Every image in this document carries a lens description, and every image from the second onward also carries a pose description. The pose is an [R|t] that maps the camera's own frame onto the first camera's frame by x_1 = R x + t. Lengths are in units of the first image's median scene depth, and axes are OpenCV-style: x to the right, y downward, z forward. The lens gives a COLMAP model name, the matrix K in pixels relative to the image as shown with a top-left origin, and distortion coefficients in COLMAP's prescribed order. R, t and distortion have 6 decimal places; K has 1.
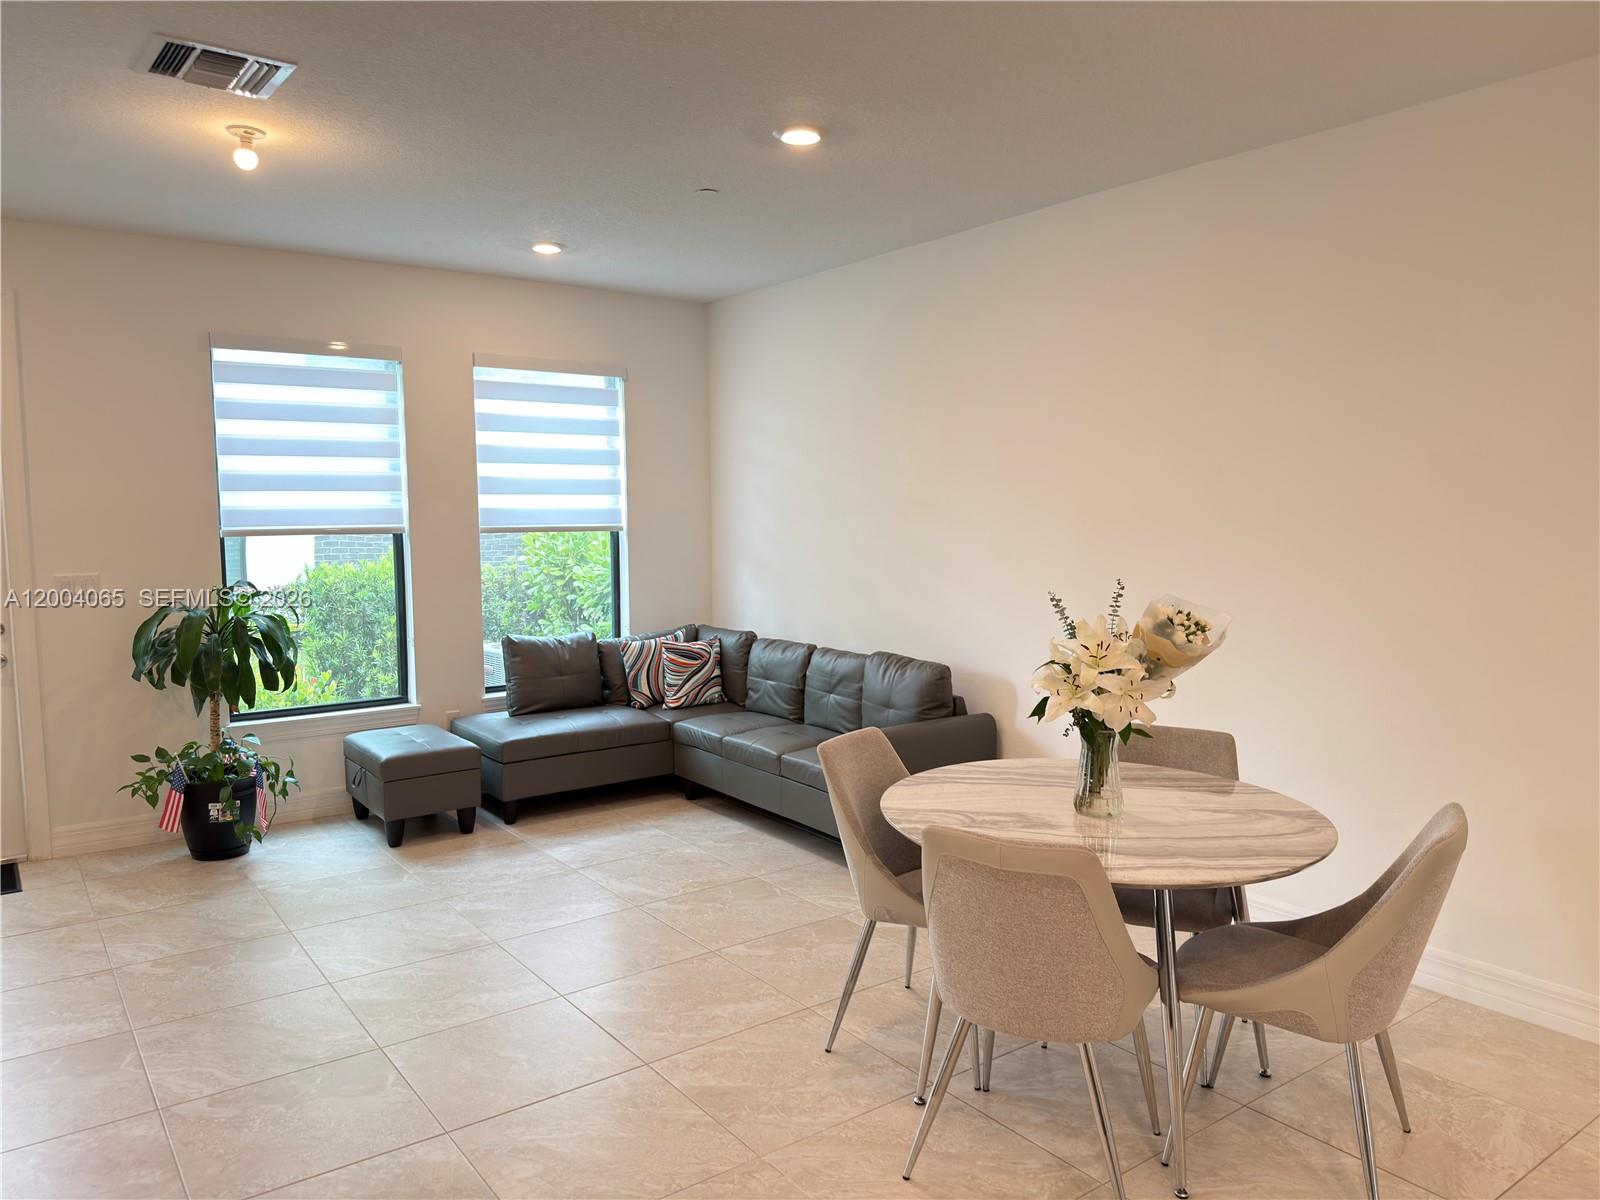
lens RADIAL K [[1124.7, 0, 798.4], [0, 1124.7, 601.0], [0, 0, 1]] dist [0.034631, -0.003815]
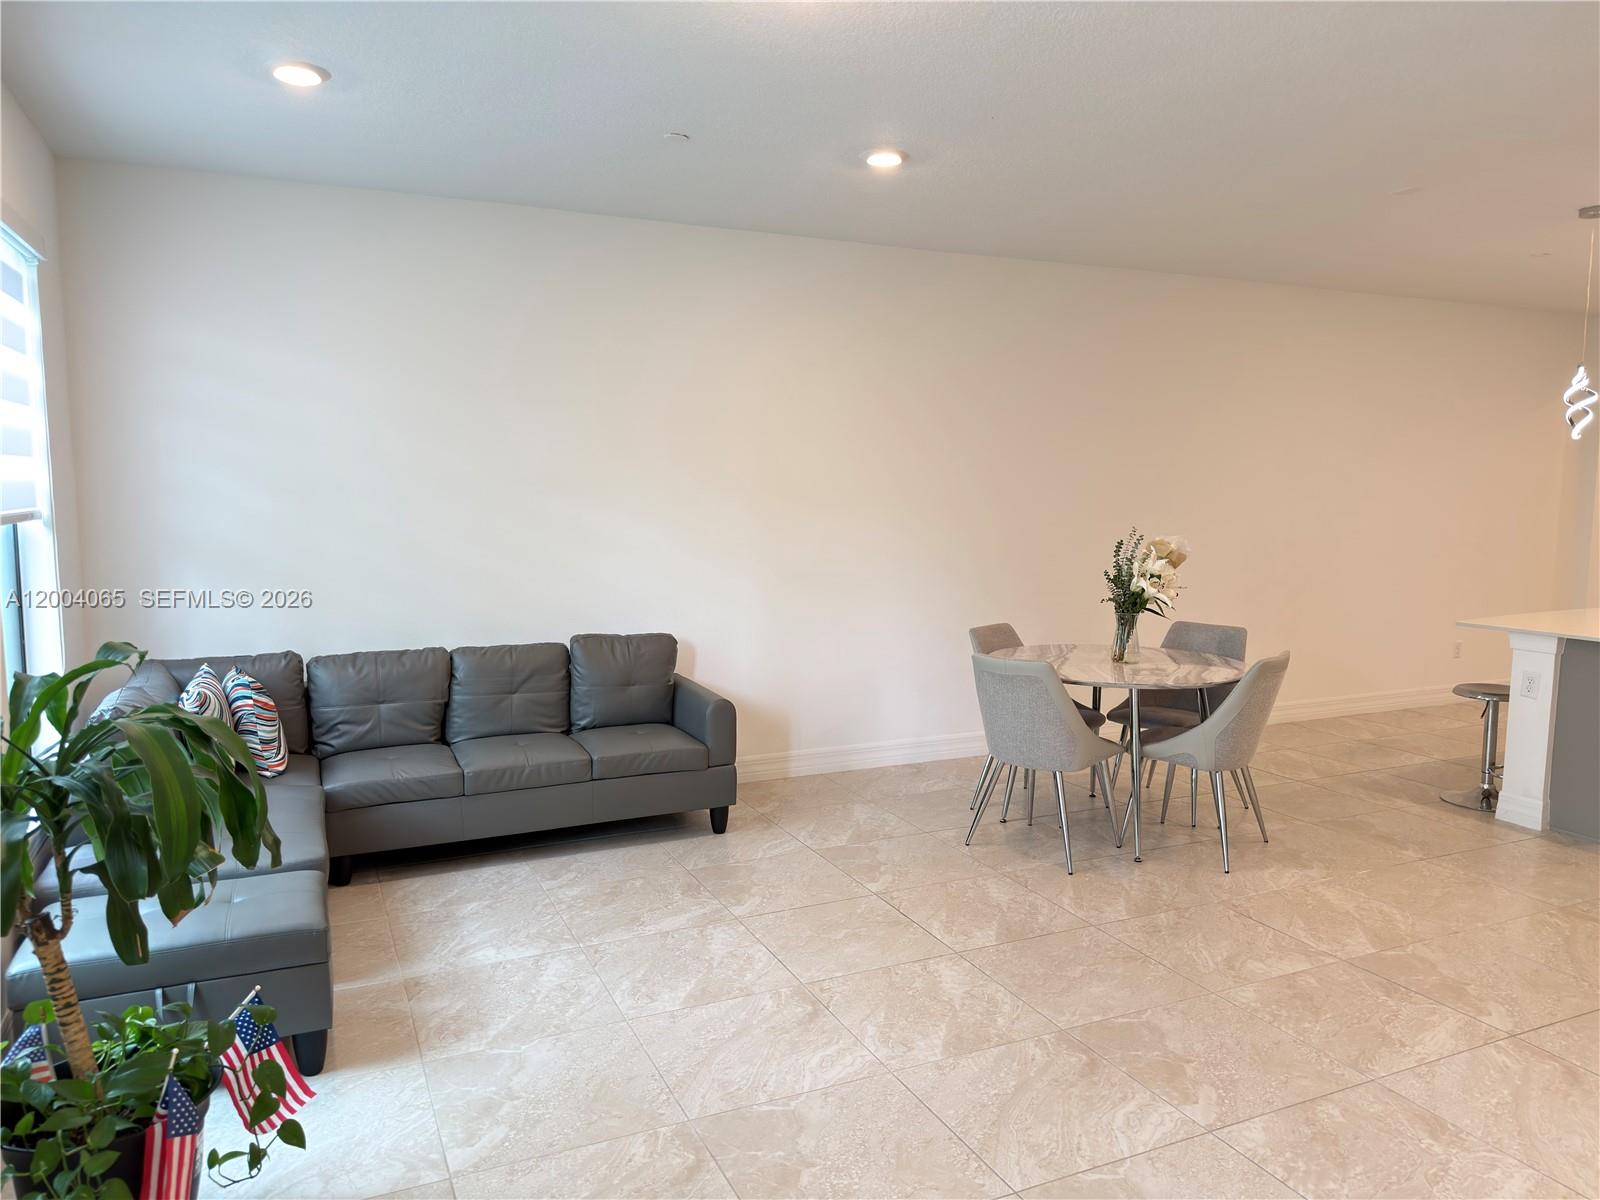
lens RADIAL K [[1124.7, 0, 797.8], [0, 1124.7, 600.6], [0, 0, 1]] dist [0.034631, -0.003815]
pose [[0.199615, -0.084812, 0.976197, -0.830664], [0.086995, 0.993847, 0.068556, -0.034202], [-0.976005, 0.071240, 0.205765, 0.625175]]
